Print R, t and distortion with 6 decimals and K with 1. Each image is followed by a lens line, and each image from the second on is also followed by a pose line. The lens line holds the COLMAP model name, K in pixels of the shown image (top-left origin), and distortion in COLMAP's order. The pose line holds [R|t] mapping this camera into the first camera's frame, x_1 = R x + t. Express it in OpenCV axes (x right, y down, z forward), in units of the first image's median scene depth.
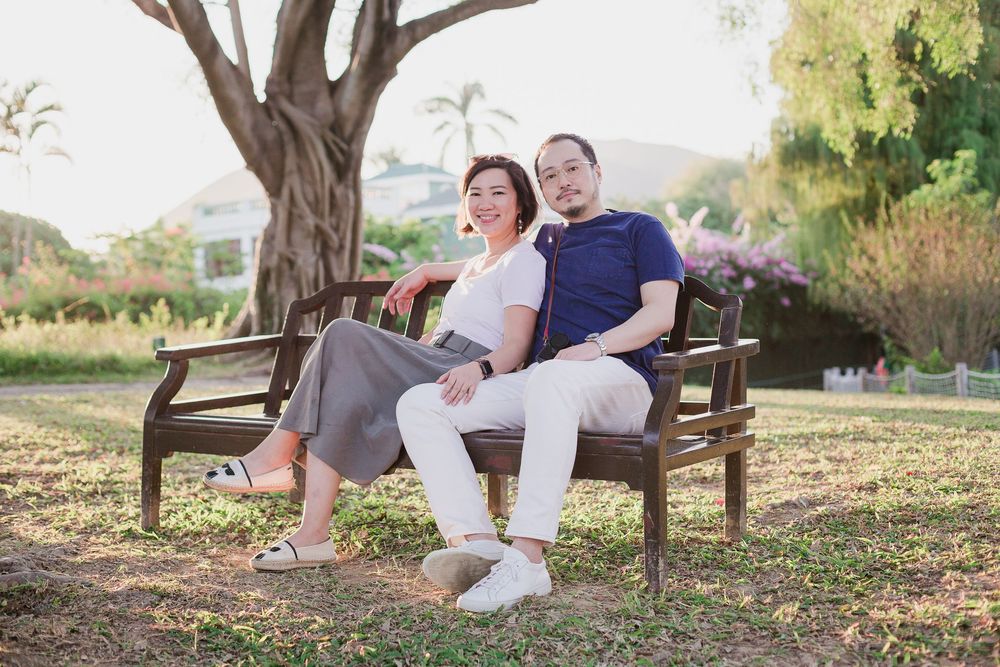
lens RADIAL K [[1473.6, 0, 499.4], [0, 1473.6, 336.9], [0, 0, 1]] dist [-0.113885, 0.000000]
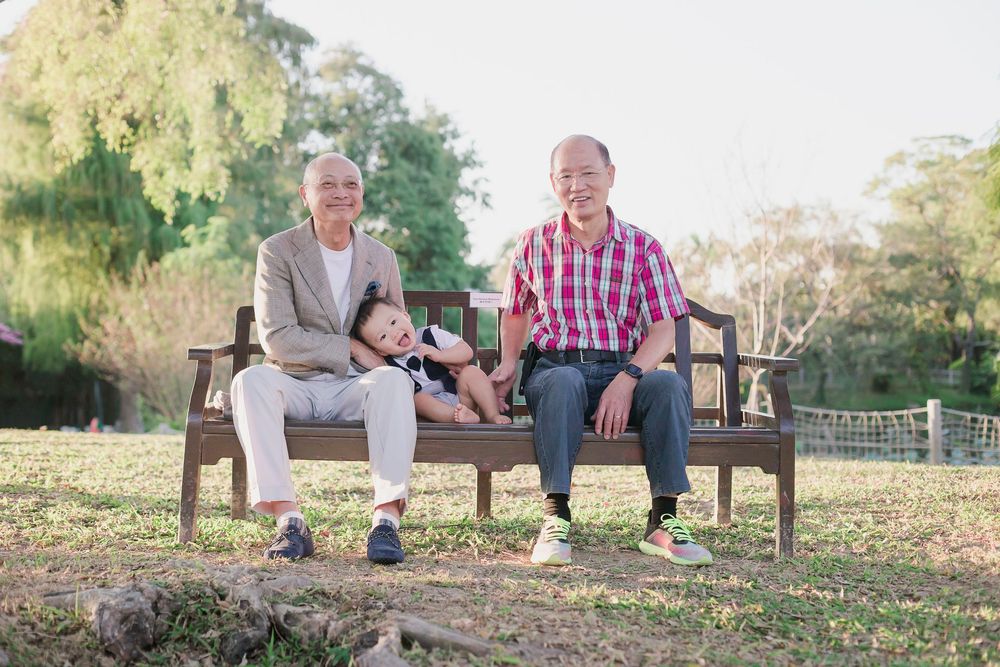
lens RADIAL K [[1473.6, 0, 497.3], [0, 1473.6, 337.8], [0, 0, 1]] dist [-0.113885, 0.000000]
pose [[0.830294, 0.037799, 0.556042, -0.138819], [-0.012358, 0.998701, -0.049436, 0.010523], [-0.557188, 0.034175, 0.829683, 0.026808]]
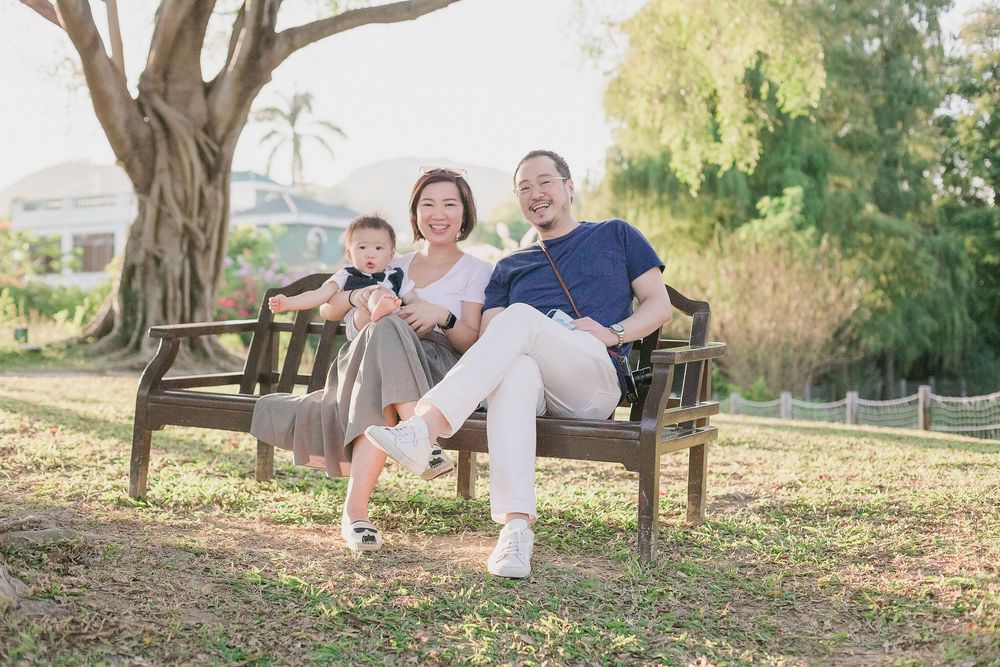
lens RADIAL K [[1473.6, 0, 503.9], [0, 1473.6, 330.6], [0, 0, 1]] dist [-0.113885, 0.000000]
pose [[0.990193, 0.048134, 0.131154, -0.027686], [-0.045993, 0.998755, -0.019309, 0.004508], [-0.131920, 0.013087, 0.991174, -0.015087]]
